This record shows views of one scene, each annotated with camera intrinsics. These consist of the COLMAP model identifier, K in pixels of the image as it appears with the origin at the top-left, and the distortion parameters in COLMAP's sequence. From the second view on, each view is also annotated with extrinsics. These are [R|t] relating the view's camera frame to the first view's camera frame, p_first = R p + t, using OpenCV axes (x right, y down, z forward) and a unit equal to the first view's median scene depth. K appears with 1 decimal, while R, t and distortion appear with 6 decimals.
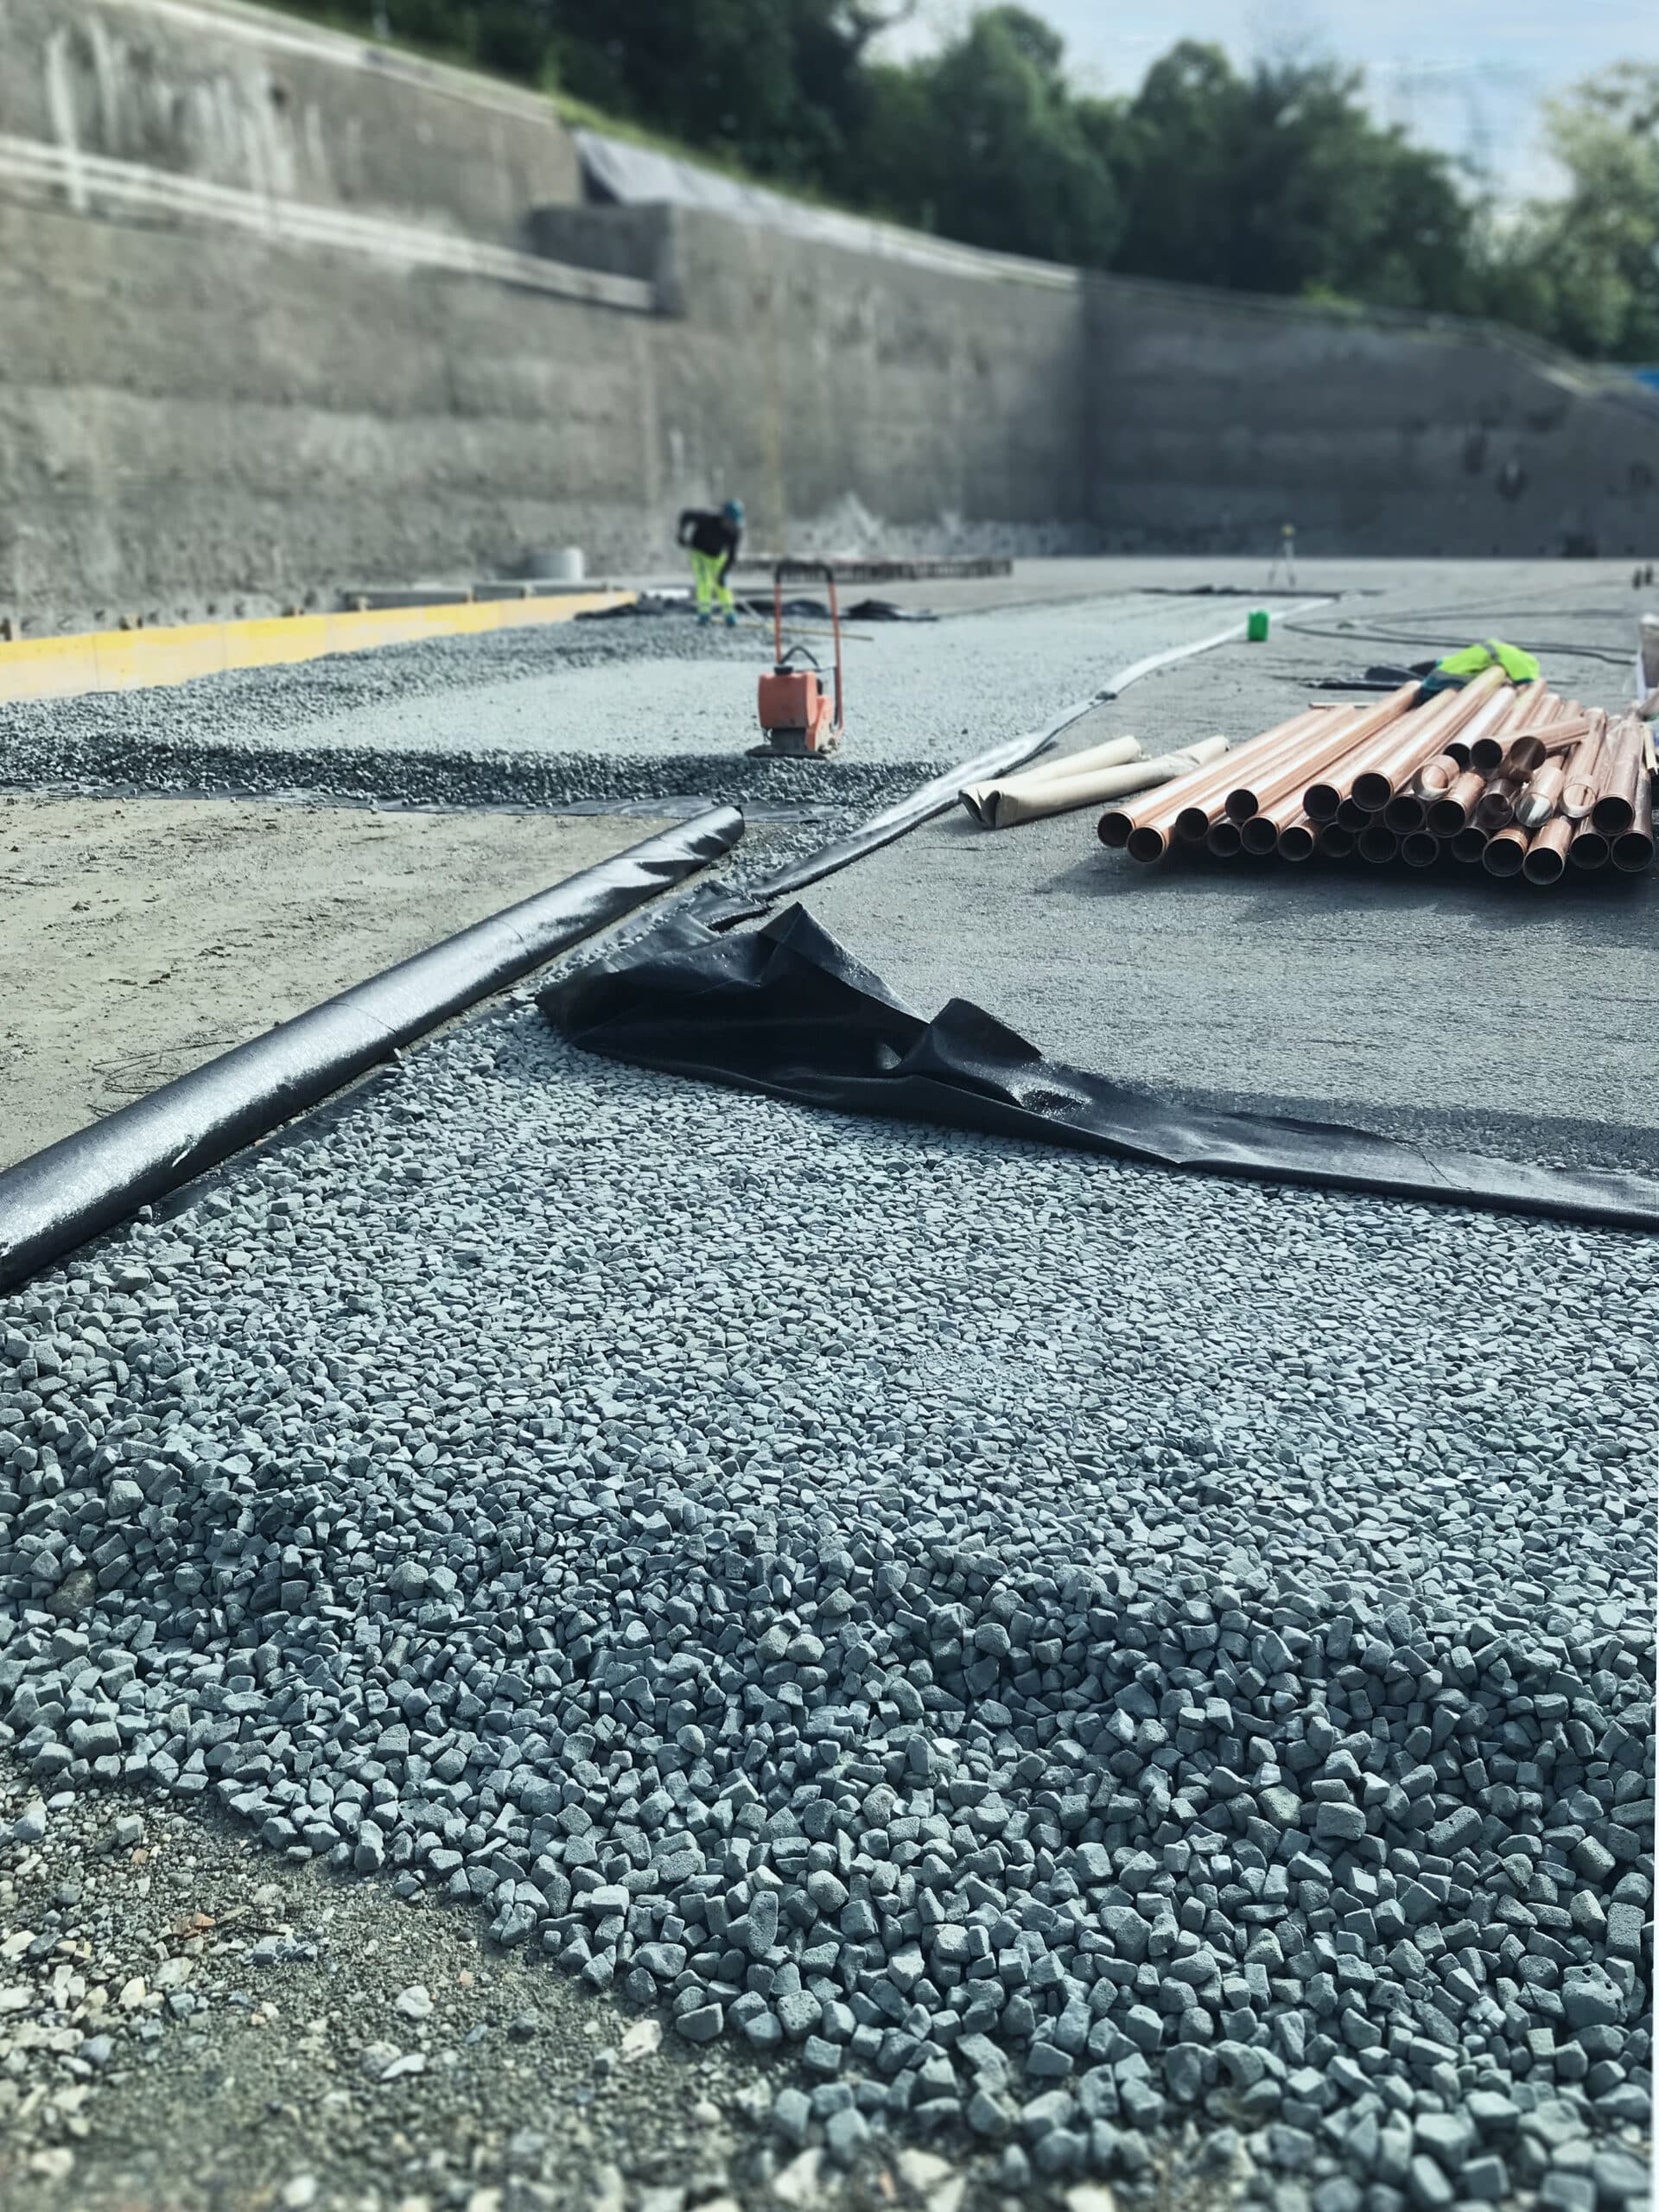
lens RADIAL K [[1773.0, 0, 818.0], [0, 1773.0, 1096.1], [0, 0, 1]] dist [-0.006166, 0.007793]
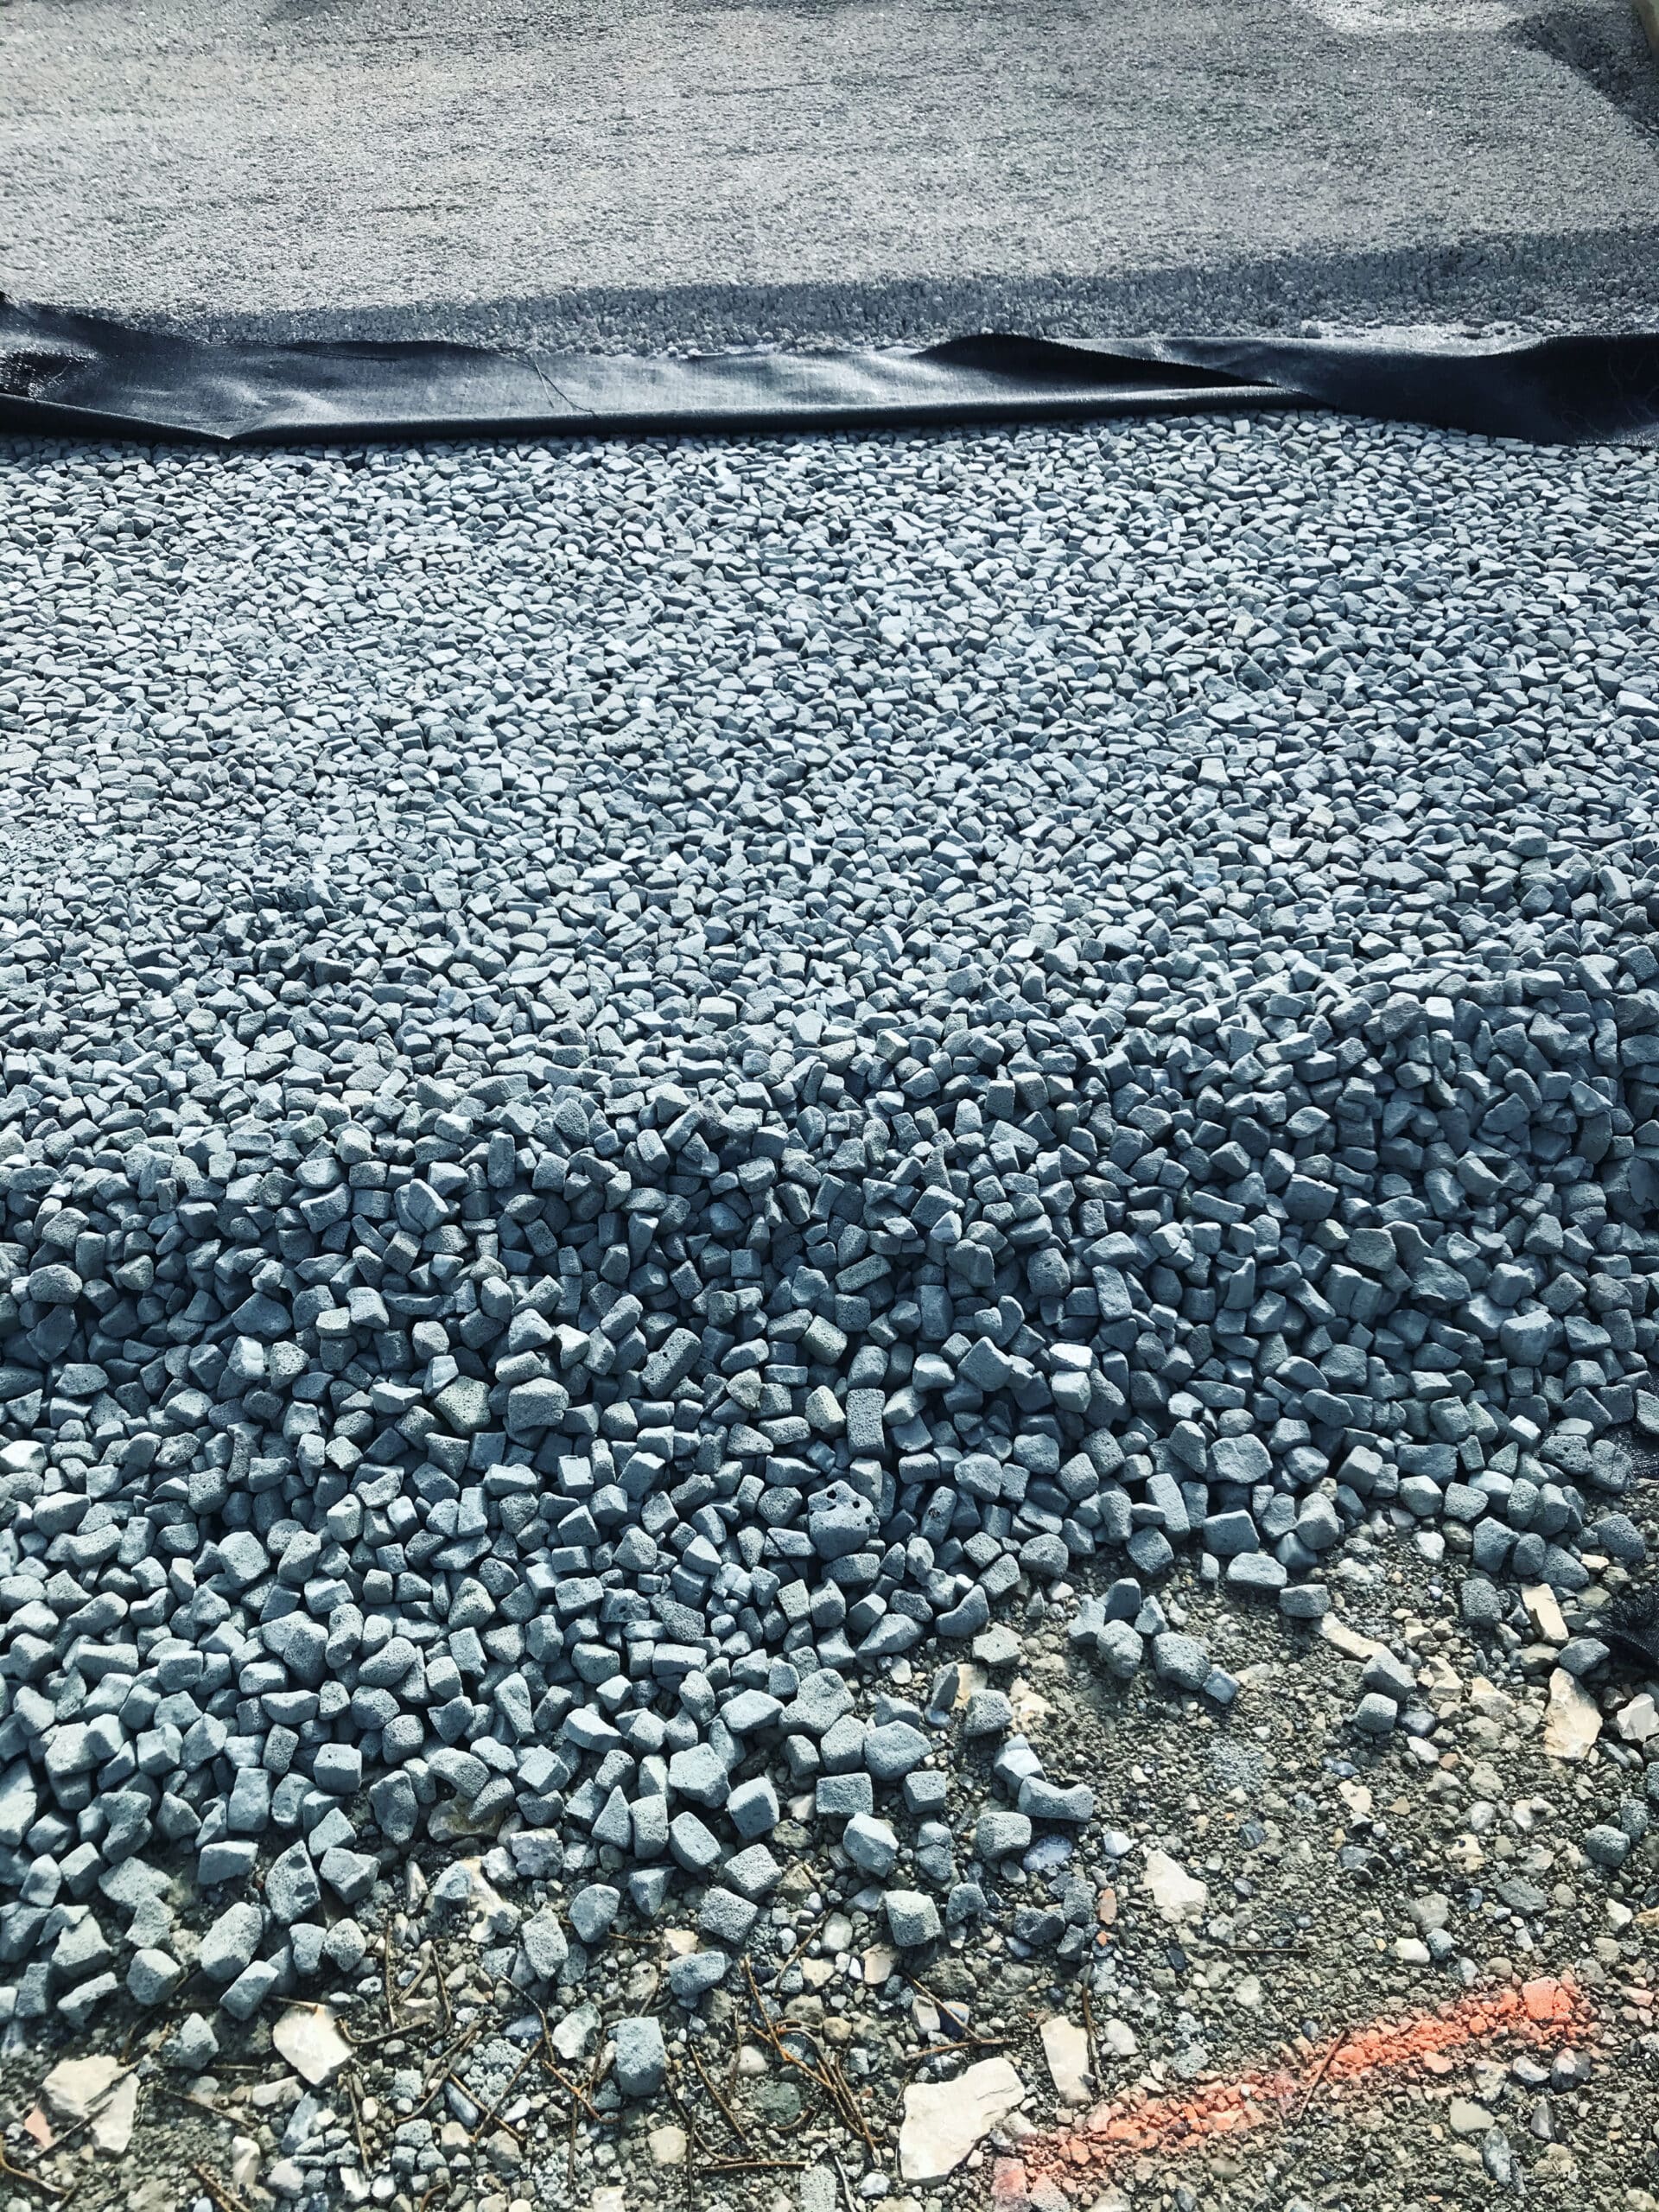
lens RADIAL K [[1707.2, 0, 697.8], [0, 1707.2, 1108.4], [0, 0, 1]] dist [0.025727, 0.001138]
pose [[0.914581, -0.296357, 0.275161, 0.153730], [0.139117, 0.869450, 0.474028, -0.049899], [-0.379721, -0.395258, 0.836411, 0.309833]]
